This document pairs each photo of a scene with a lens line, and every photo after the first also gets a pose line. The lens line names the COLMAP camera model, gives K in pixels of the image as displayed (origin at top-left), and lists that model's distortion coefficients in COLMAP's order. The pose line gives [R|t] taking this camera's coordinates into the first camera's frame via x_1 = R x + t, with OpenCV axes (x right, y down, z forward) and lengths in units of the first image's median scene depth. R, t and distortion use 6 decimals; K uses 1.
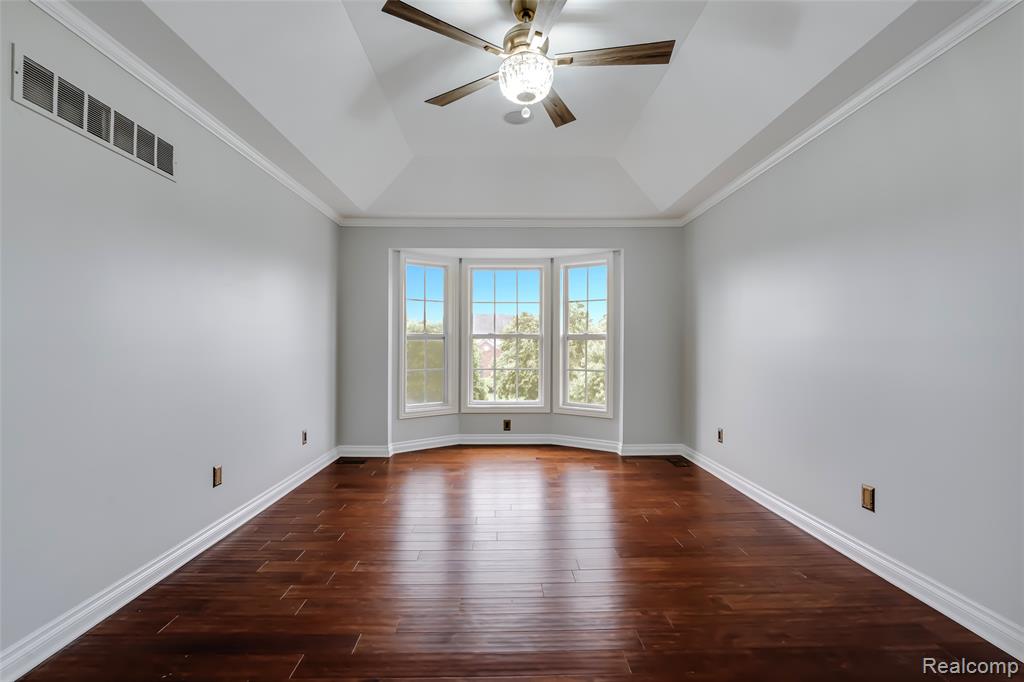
lens RADIAL K [[475.6, 0, 512.0], [0, 475.6, 341.0], [0, 0, 1]] dist [-0.000474, 0.000762]
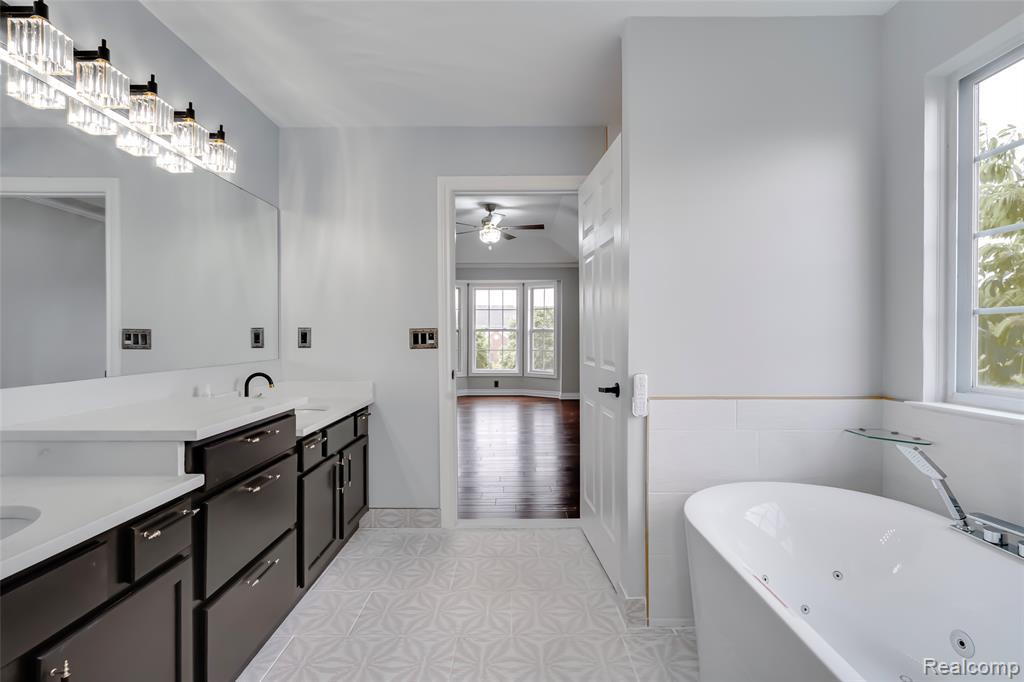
lens RADIAL K [[475.6, 0, 512.0], [0, 475.6, 341.0], [0, 0, 1]] dist [-0.000474, 0.000762]
pose [[0.999682, -0.003384, -0.024996, 0.095089], [0.003943, 0.999742, 0.022375, -0.011001], [0.024914, -0.022466, 0.999437, -0.722430]]
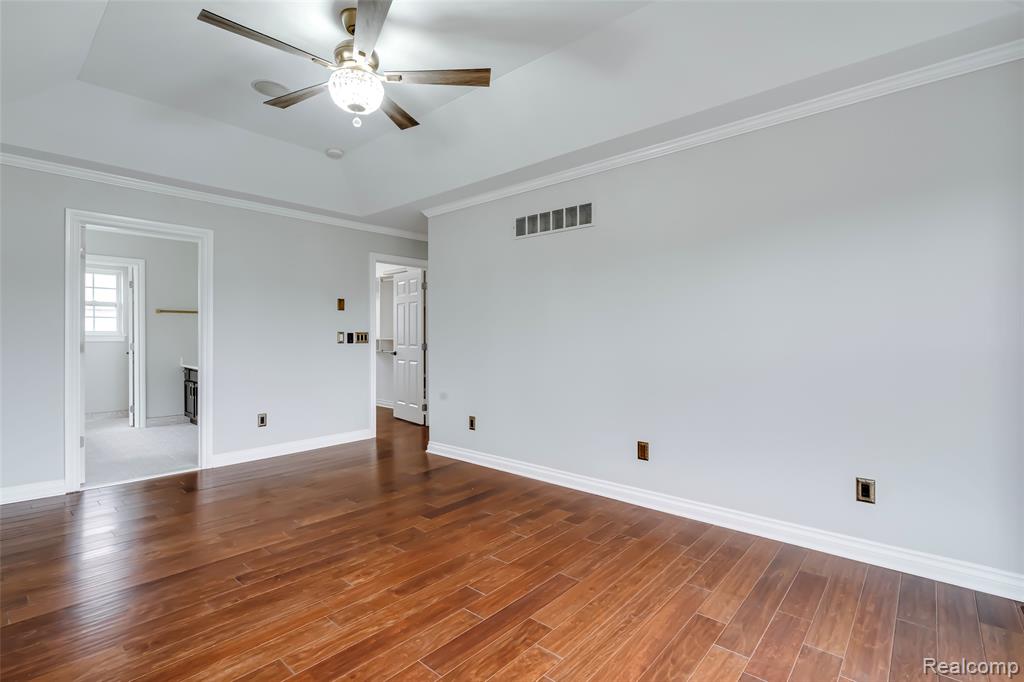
lens RADIAL K [[475.6, 0, 512.0], [0, 475.6, 341.0], [0, 0, 1]] dist [-0.000474, 0.000762]
pose [[-0.677625, 0.007307, -0.735371, 0.250976], [0.007147, 0.999969, 0.003350, 0.003722], [0.735373, -0.002986, -0.677656, 0.858461]]
